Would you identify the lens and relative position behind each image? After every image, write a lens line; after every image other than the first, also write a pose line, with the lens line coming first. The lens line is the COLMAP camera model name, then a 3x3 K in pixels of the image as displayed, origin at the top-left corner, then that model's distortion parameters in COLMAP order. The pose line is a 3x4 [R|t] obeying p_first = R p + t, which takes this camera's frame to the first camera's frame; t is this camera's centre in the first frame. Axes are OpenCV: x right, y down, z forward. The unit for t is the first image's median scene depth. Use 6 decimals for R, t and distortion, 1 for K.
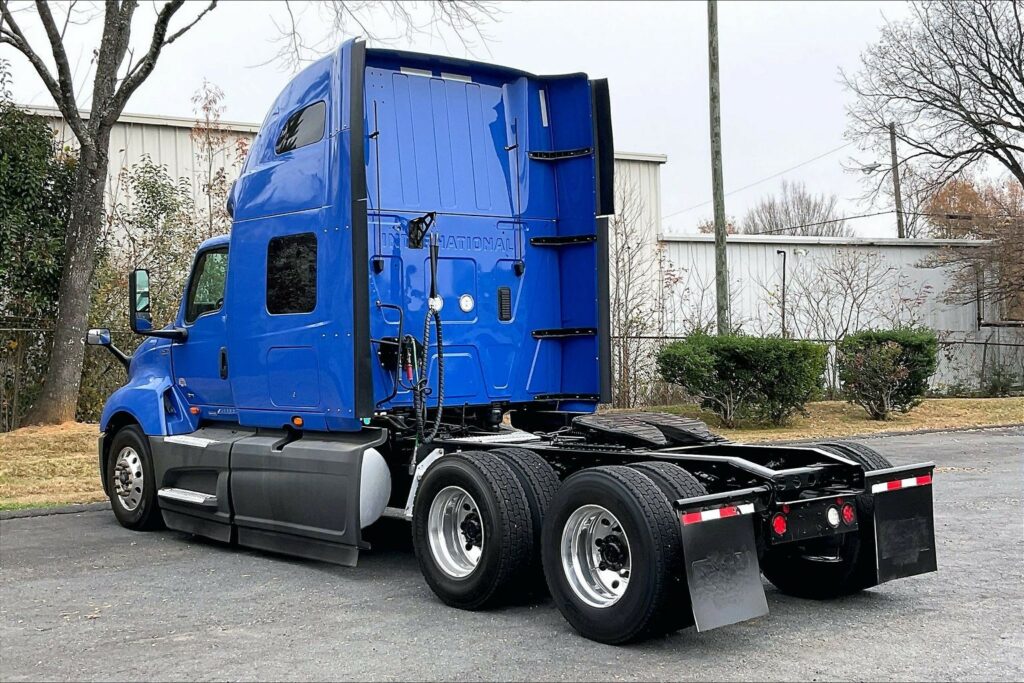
lens RADIAL K [[1351.7, 0, 543.8], [0, 1351.7, 321.7], [0, 0, 1]] dist [0.075622, 0.000000]
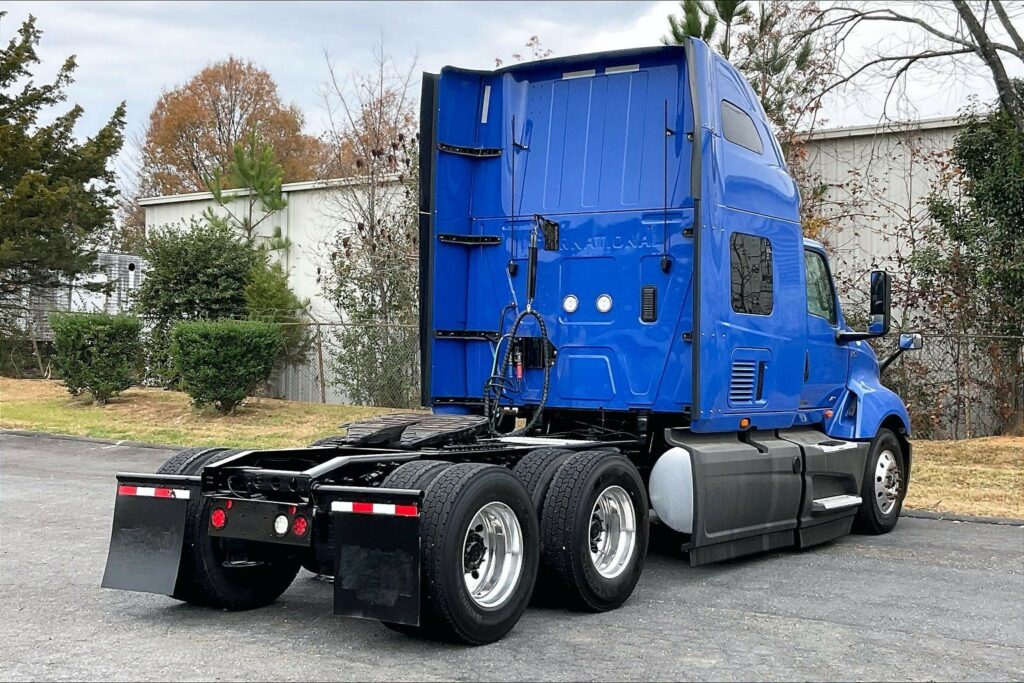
lens RADIAL K [[1428.0, 0, 514.6], [0, 1428.0, 335.4], [0, 0, 1]] dist [0.115681, 0.000000]
pose [[0.255772, 0.008713, -0.966698, 0.915981], [-0.009620, 0.999933, 0.006467, 0.003050], [0.966689, 0.007646, 0.255839, 0.677925]]
